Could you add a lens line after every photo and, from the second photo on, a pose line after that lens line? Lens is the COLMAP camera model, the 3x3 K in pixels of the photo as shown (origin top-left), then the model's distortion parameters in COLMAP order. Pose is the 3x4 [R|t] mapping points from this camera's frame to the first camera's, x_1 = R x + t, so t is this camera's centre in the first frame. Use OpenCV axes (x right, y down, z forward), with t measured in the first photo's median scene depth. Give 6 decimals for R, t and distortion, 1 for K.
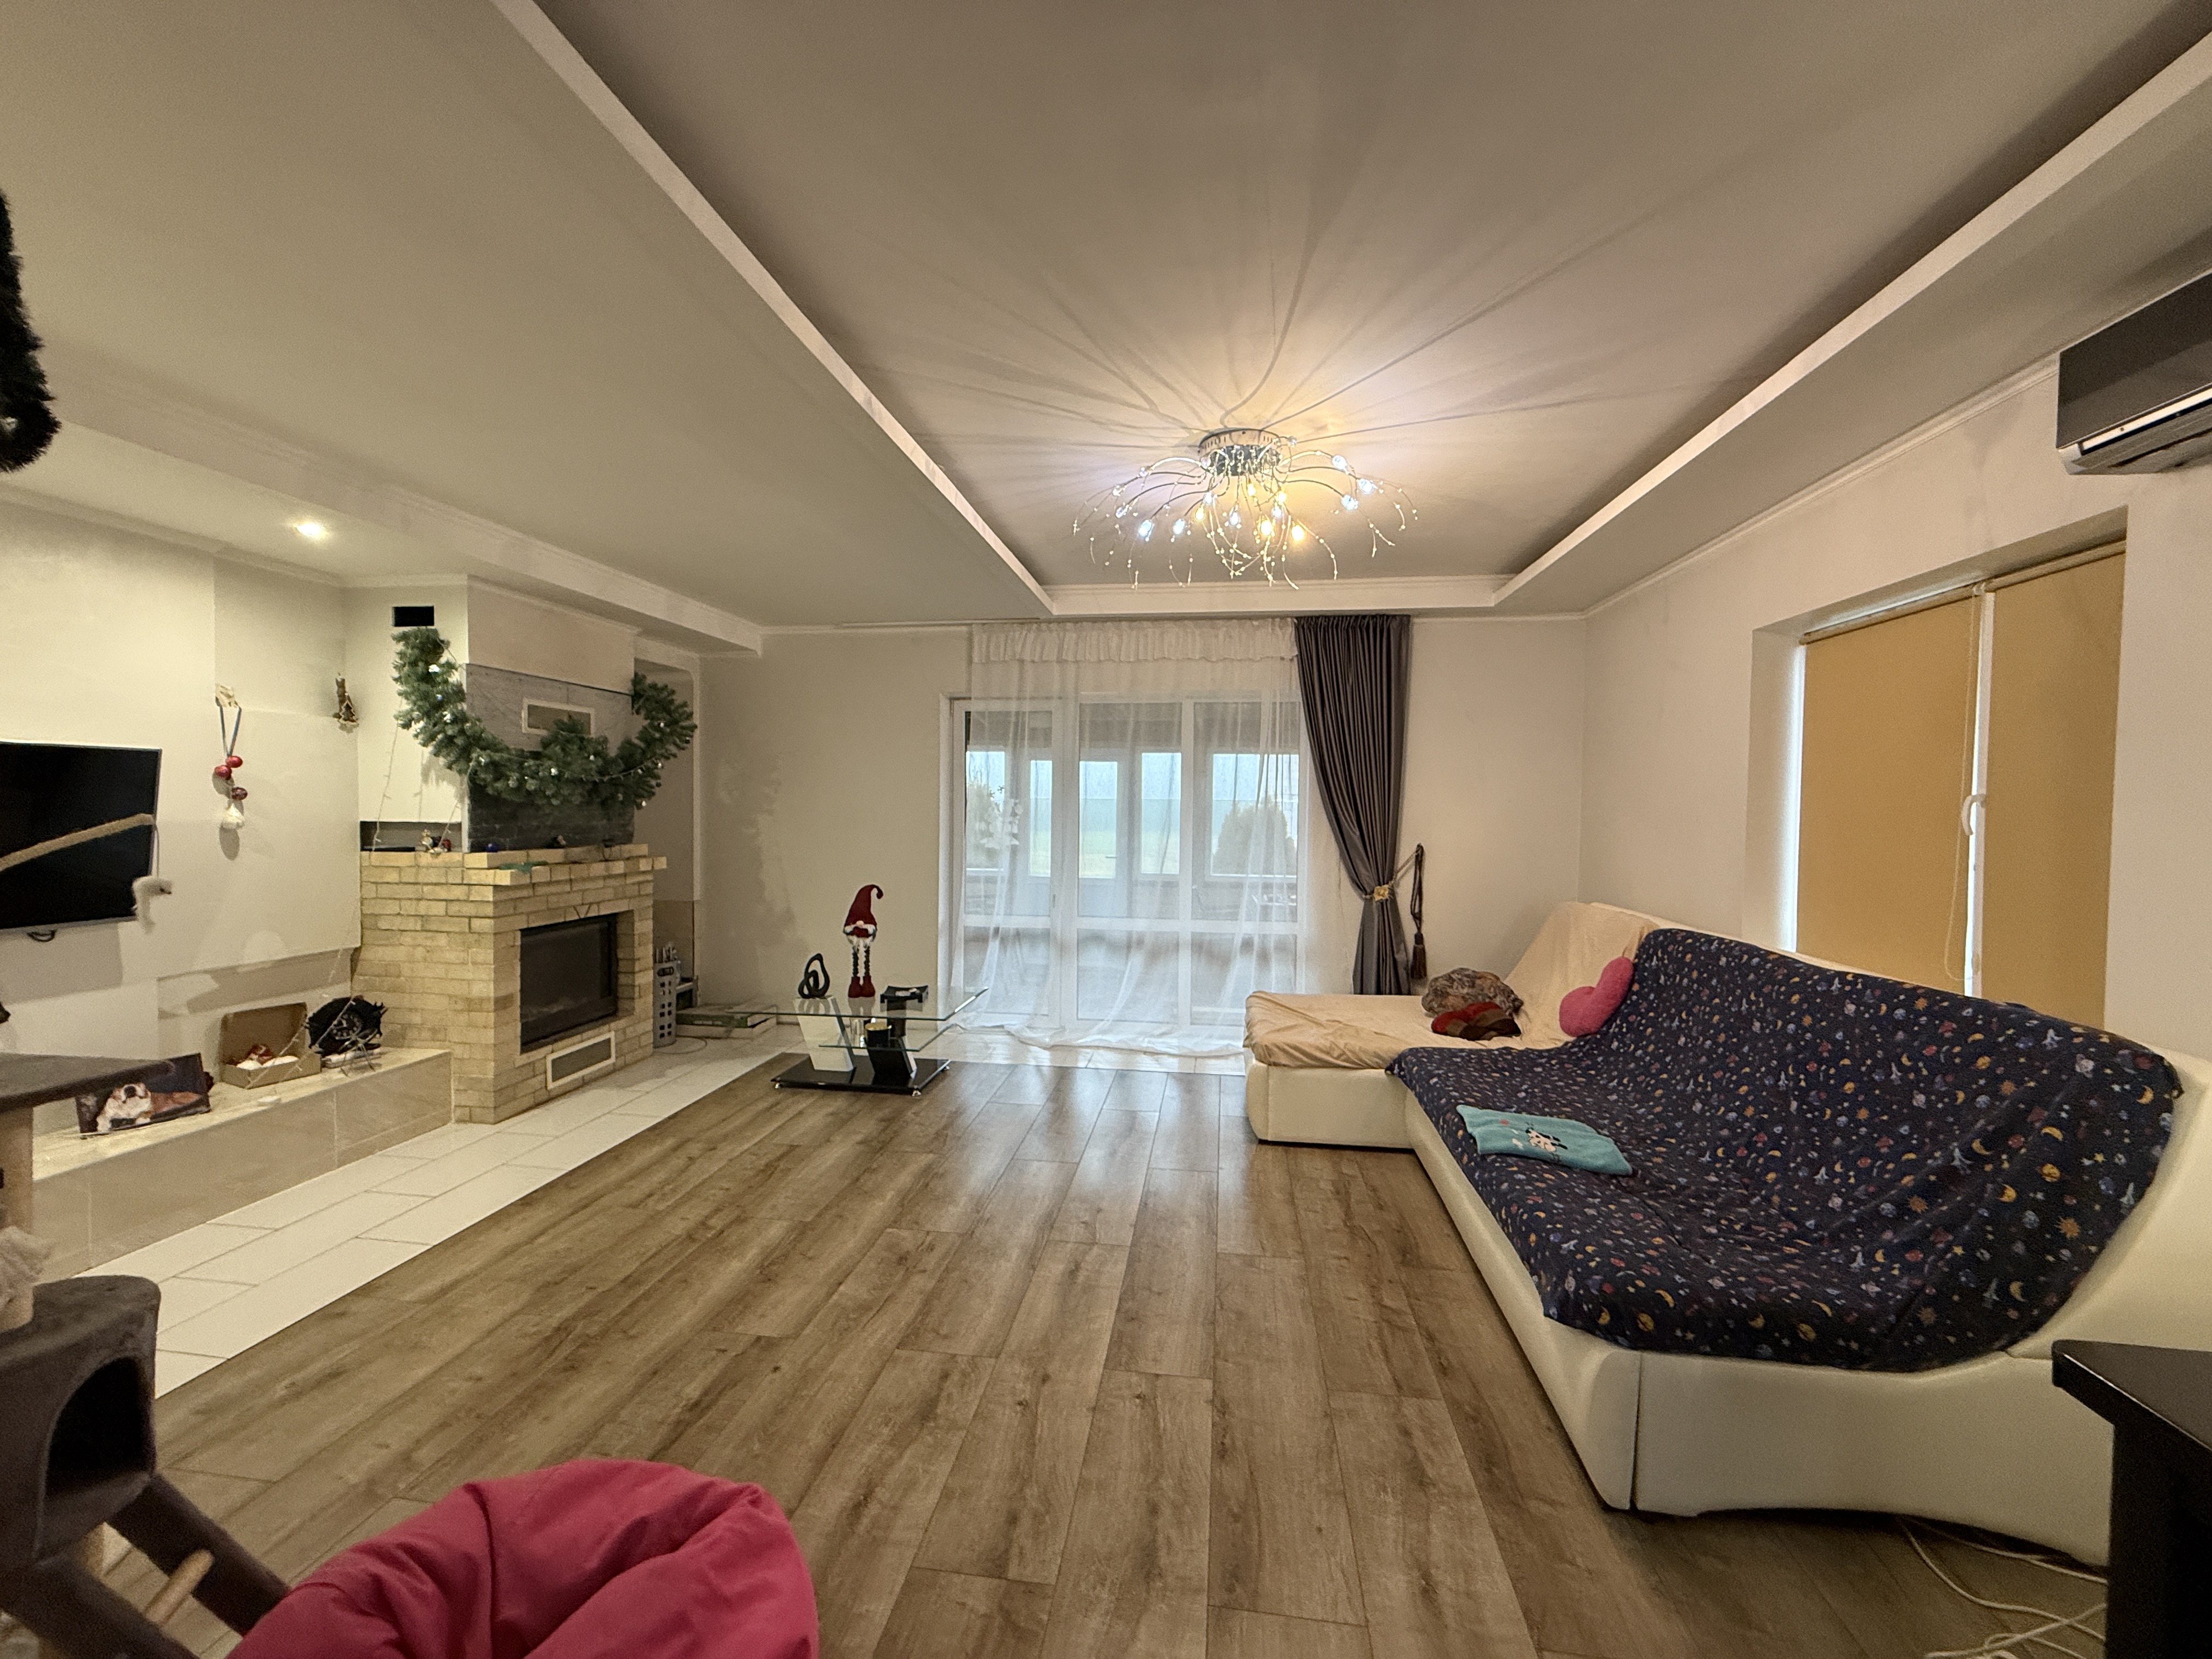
lens RADIAL K [[879.1, 0, 1109.9], [0, 879.1, 828.1], [0, 0, 1]] dist [0.001228, -0.000215]
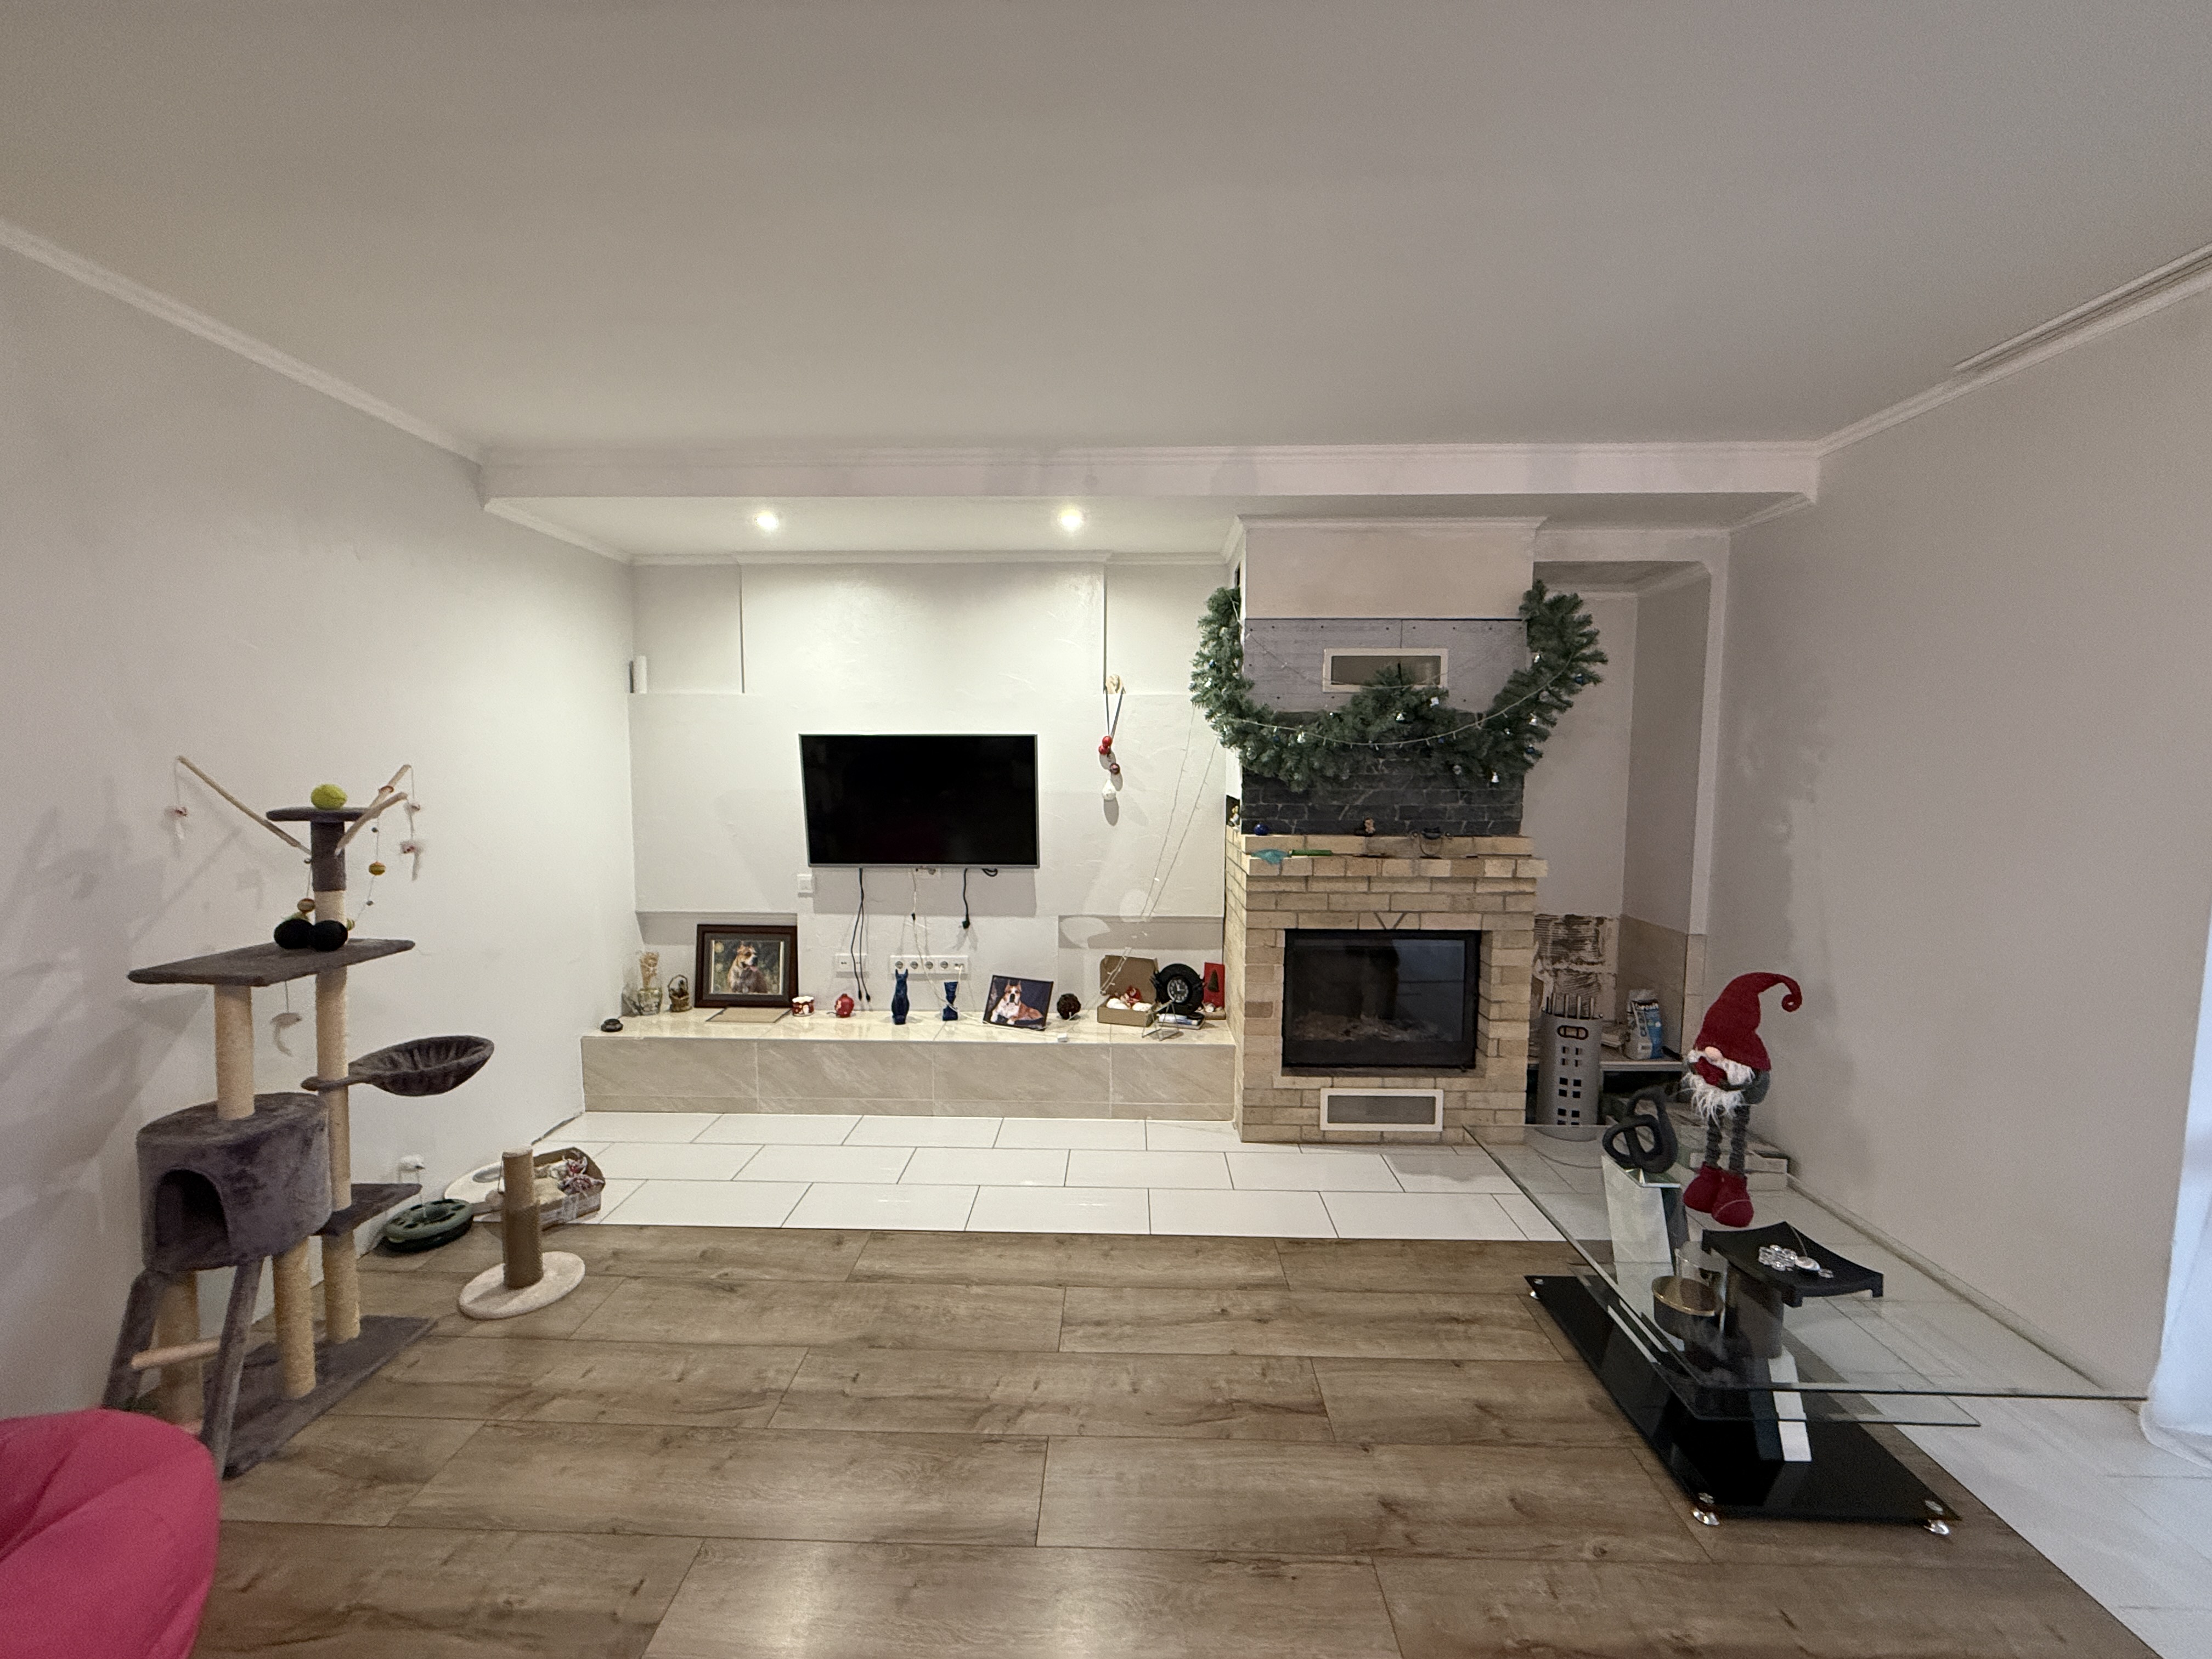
lens RADIAL K [[879.1, 0, 1108.0], [0, 879.1, 832.4], [0, 0, 1]] dist [0.001228, -0.000215]
pose [[0.106401, 0.069831, -0.991868, 0.135591], [-0.027687, 0.997352, 0.067246, -0.028193], [0.993938, 0.020307, 0.108053, 0.732642]]
